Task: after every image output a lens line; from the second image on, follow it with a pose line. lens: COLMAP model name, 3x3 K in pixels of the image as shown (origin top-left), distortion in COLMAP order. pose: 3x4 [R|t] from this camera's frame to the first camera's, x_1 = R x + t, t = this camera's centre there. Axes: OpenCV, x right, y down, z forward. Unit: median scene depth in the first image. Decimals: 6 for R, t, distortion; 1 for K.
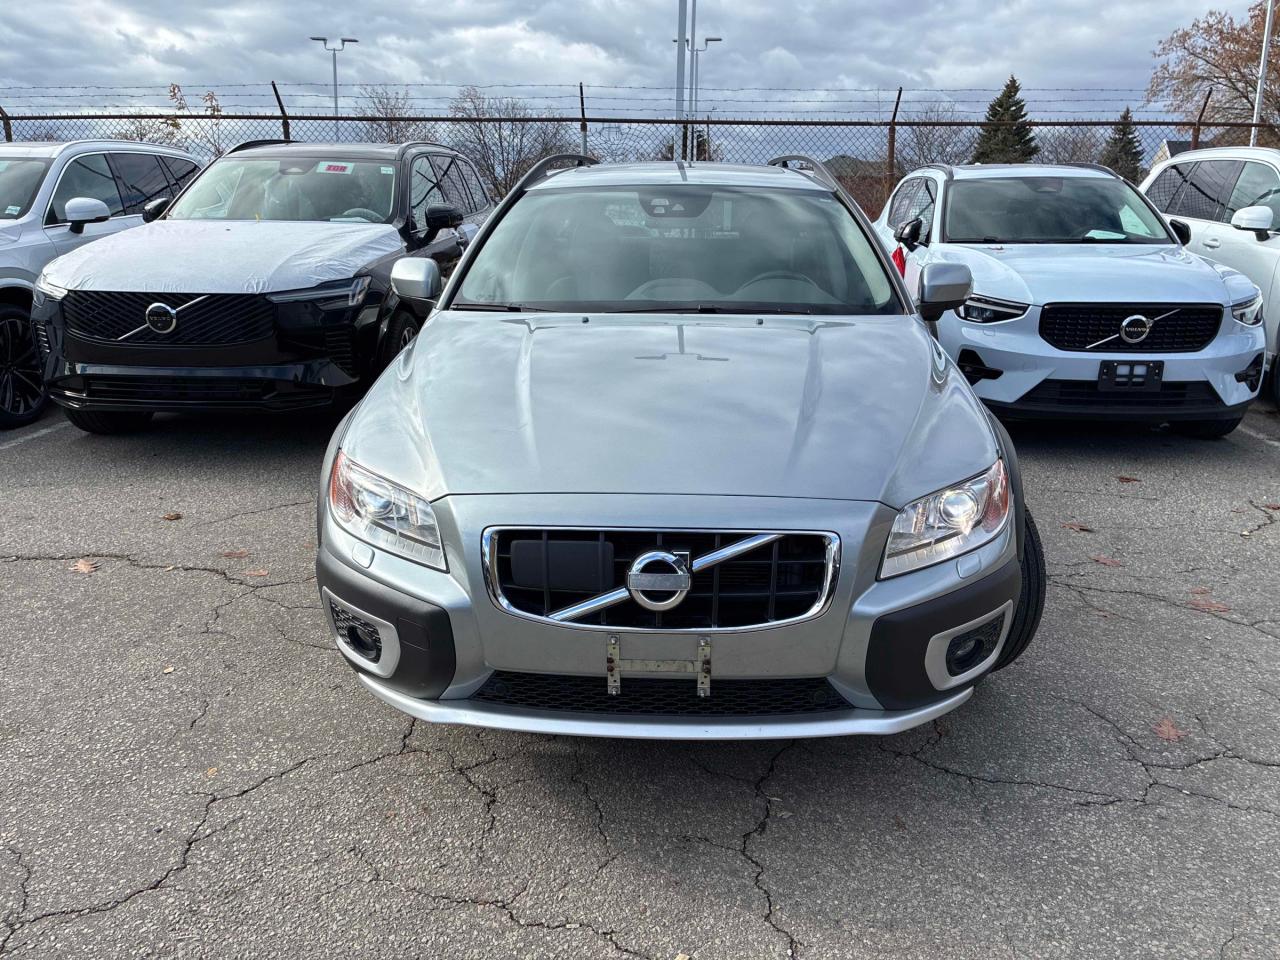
lens RADIAL K [[937.2, 0, 645.8], [0, 937.2, 454.8], [0, 0, 1]] dist [0.062070, -0.081016]
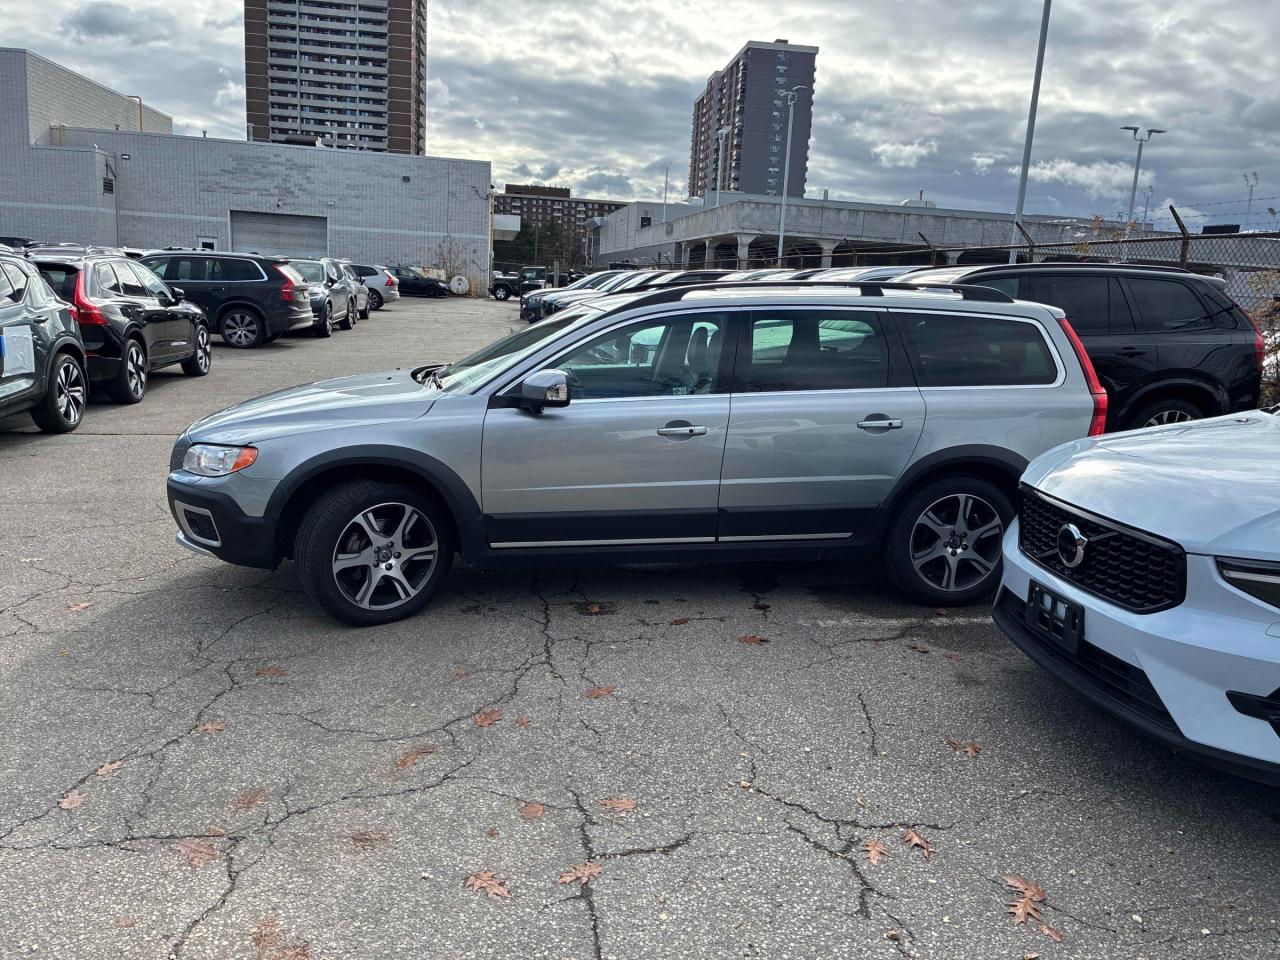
lens RADIAL K [[937.2, 0, 645.8], [0, 937.2, 454.8], [0, 0, 1]] dist [0.062070, -0.081016]
pose [[0.233889, 0.175019, -0.956381, 1.729536], [-0.282664, 0.953416, 0.105349, -0.292744], [0.930267, 0.245695, 0.272466, 0.913004]]
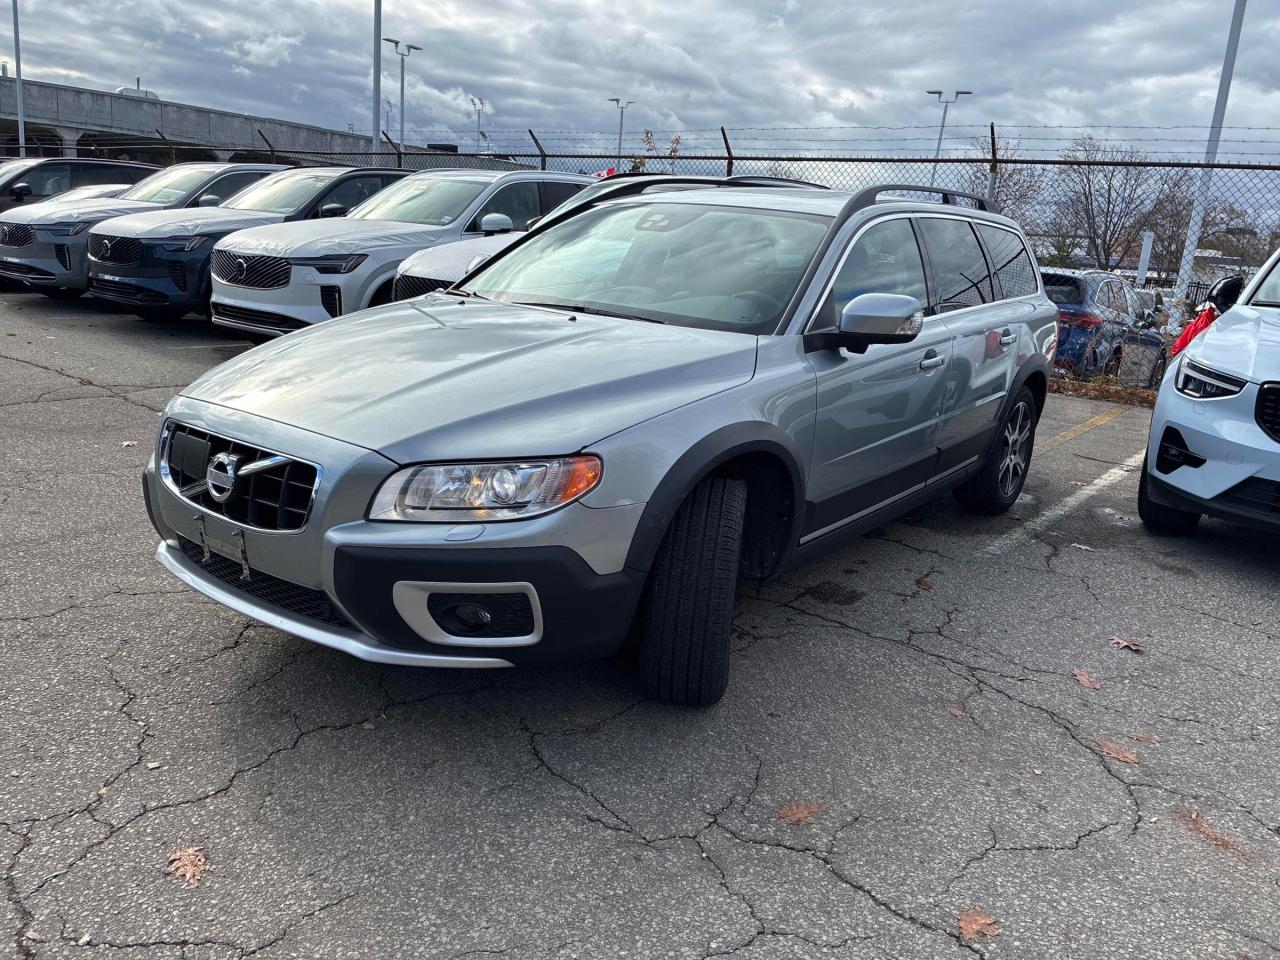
lens RADIAL K [[953.9, 0, 688.4], [0, 953.9, 441.7], [0, 0, 1]] dist [0.048426, -0.083264]
pose [[0.835740, 0.163095, -0.524347, 0.754843], [-0.196600, 0.980448, -0.008392, -0.016614], [0.512726, 0.110100, 0.851464, 0.129617]]
